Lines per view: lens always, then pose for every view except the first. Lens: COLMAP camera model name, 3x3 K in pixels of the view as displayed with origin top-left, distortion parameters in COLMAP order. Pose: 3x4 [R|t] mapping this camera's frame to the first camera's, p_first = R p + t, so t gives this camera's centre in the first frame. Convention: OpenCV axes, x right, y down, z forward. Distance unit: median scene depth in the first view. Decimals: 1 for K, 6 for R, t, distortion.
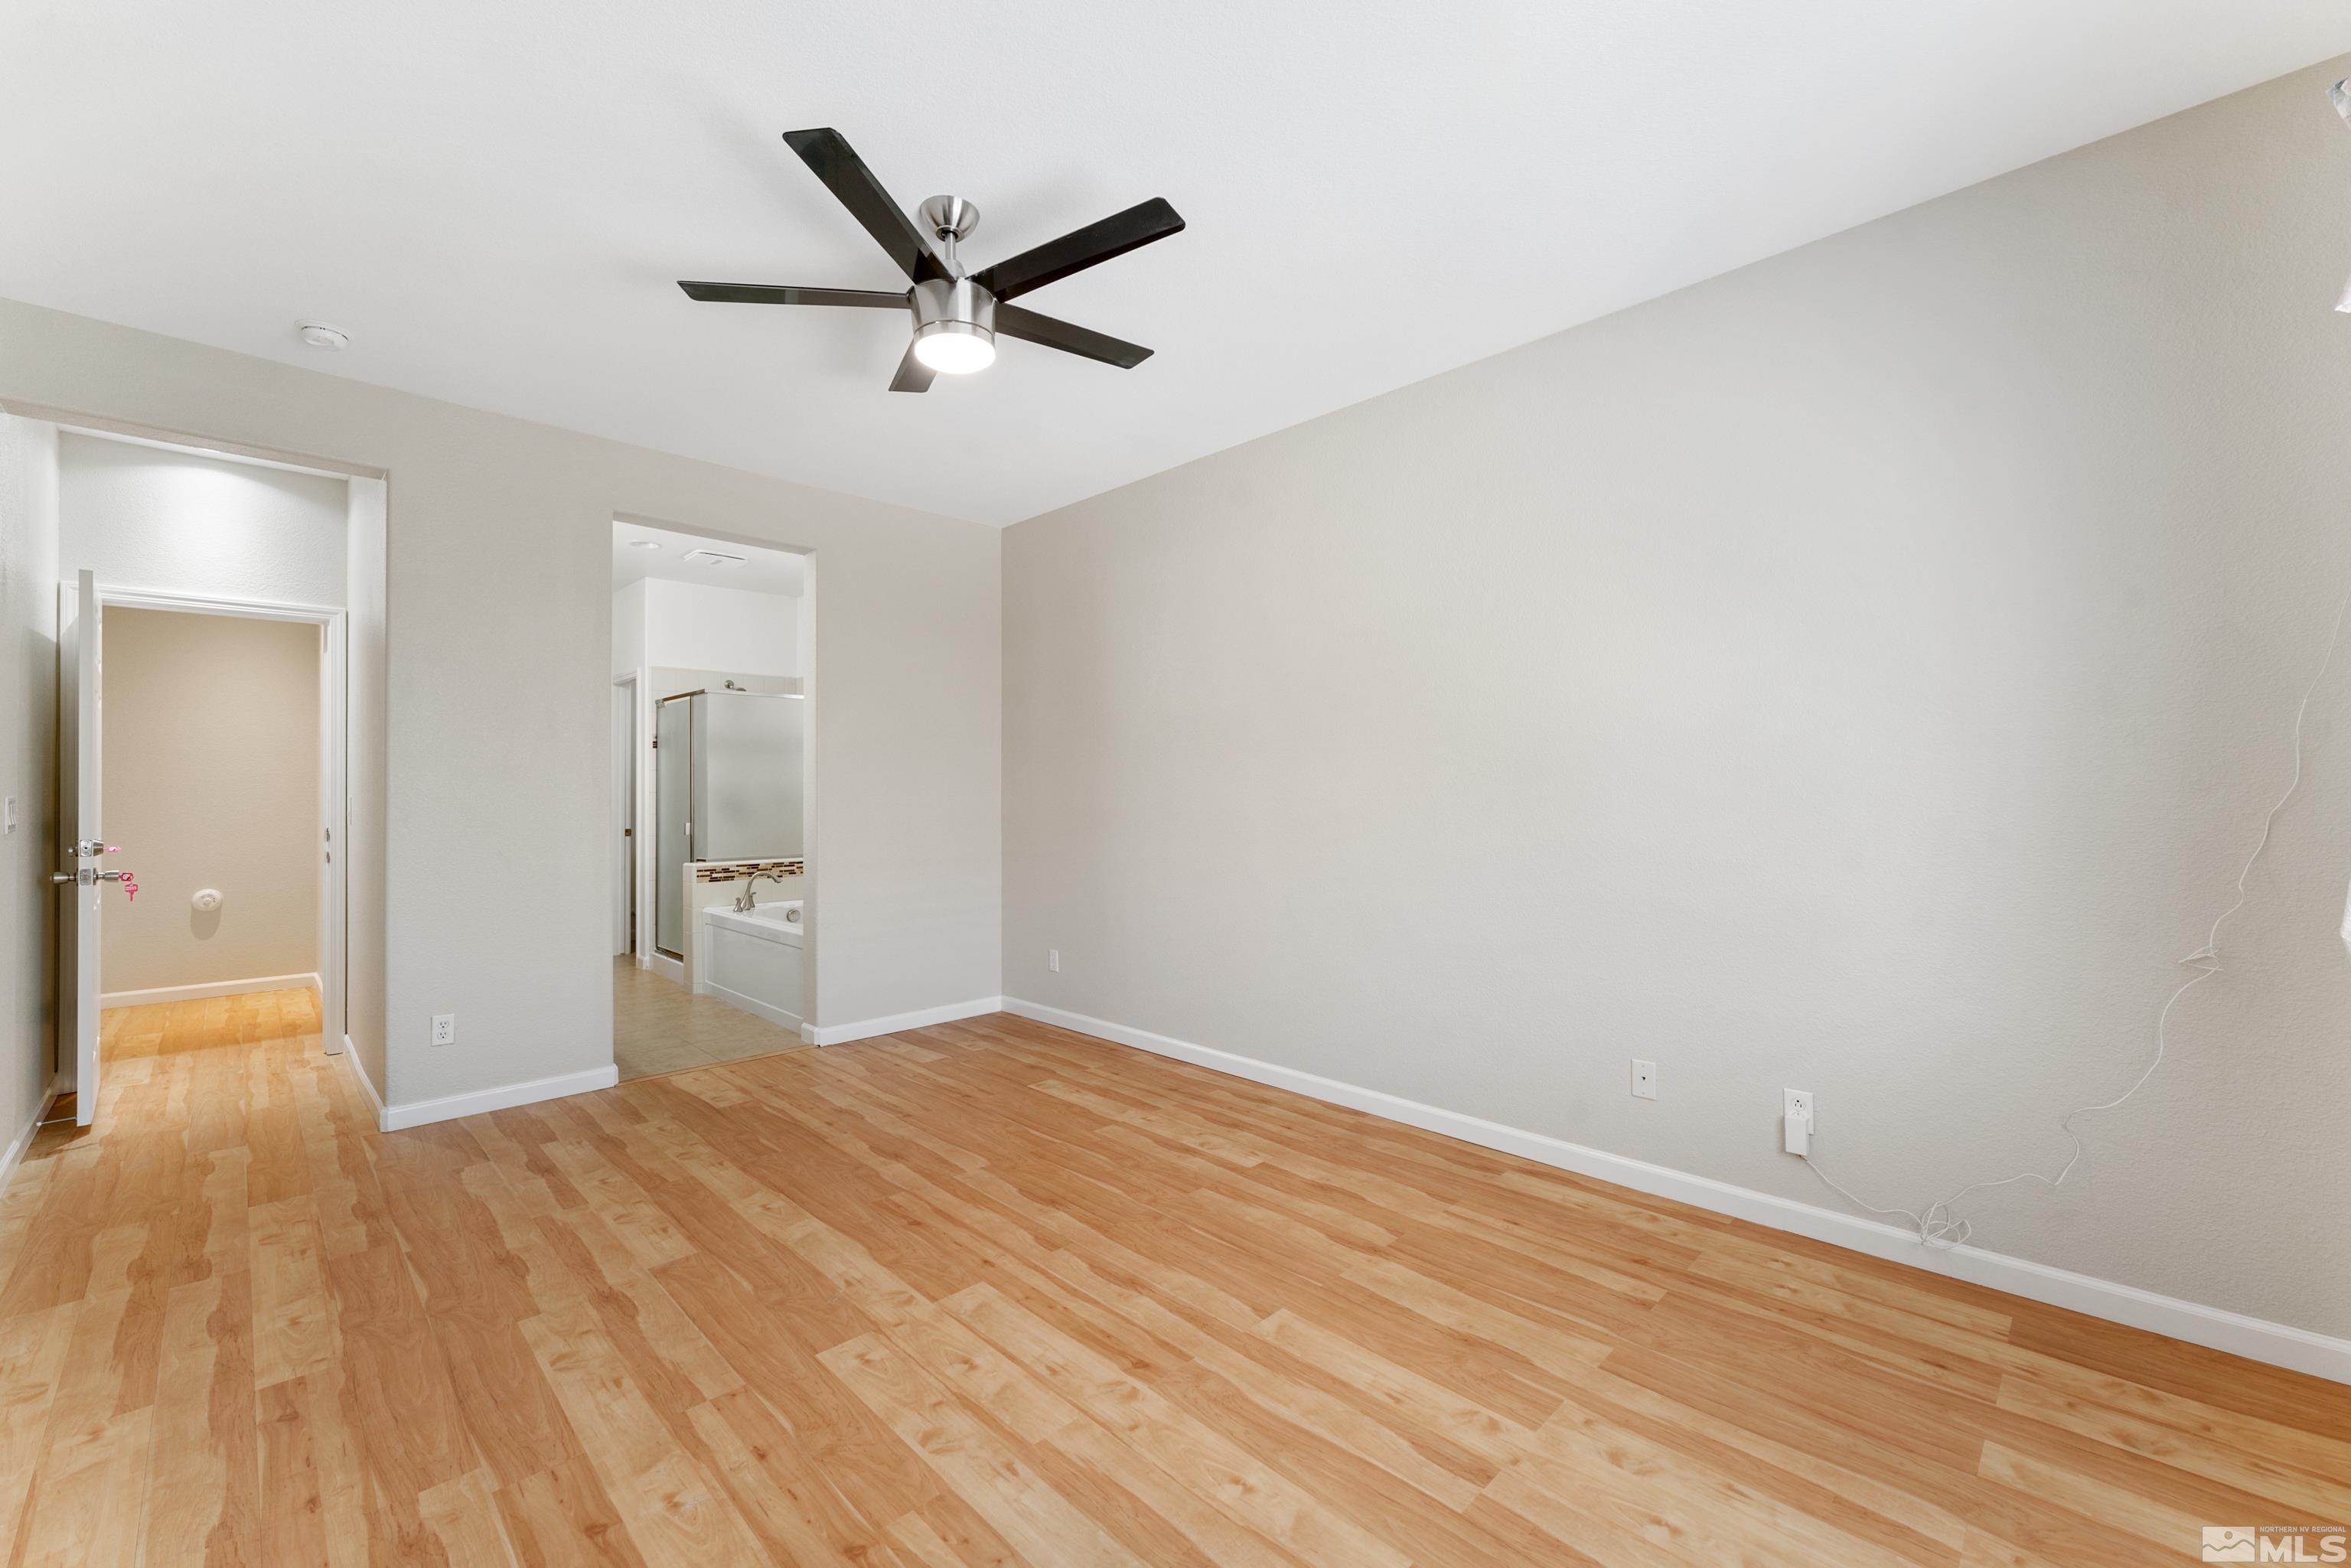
lens RADIAL K [[945.2, 0, 1158.3], [0, 945.2, 780.3], [0, 0, 1]] dist [0.001518, -0.000837]
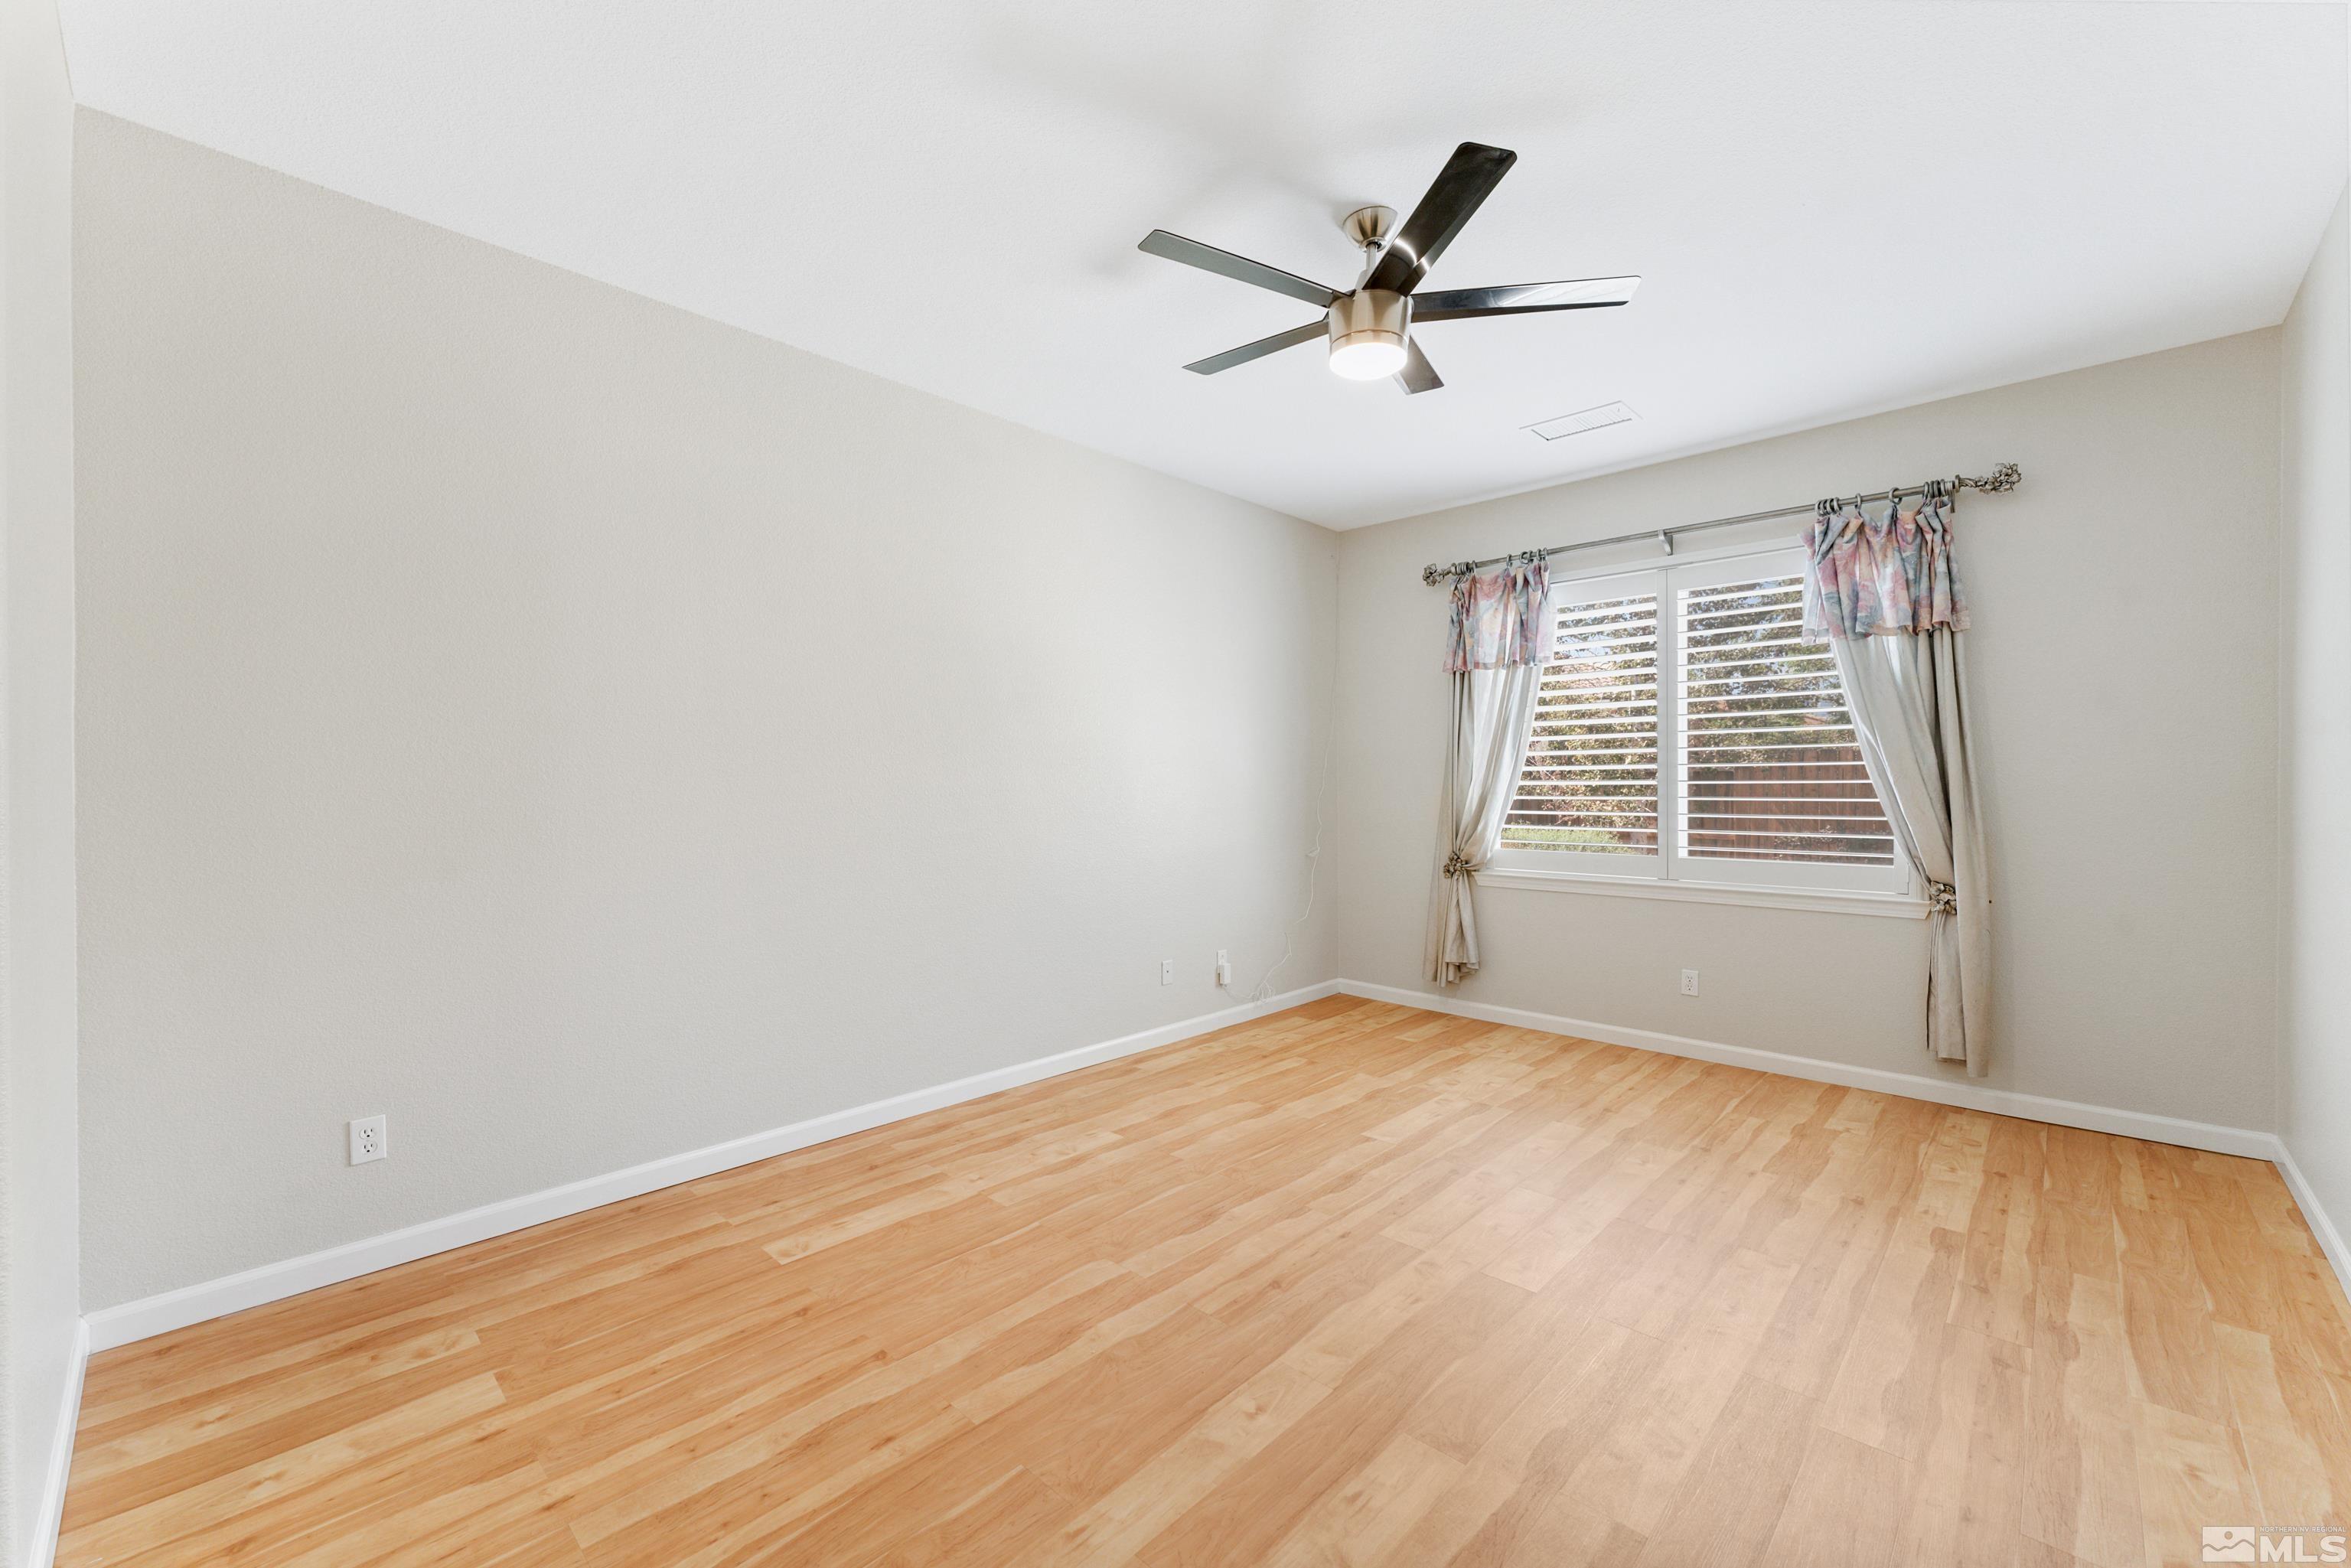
lens RADIAL K [[945.2, 0, 1159.2], [0, 945.2, 792.9], [0, 0, 1]] dist [0.001518, -0.000837]
pose [[-0.027450, -0.004693, 0.999612, -0.992164], [-0.009481, 0.999945, 0.004434, 0.012194], [-0.999578, -0.009356, -0.027493, 1.004646]]
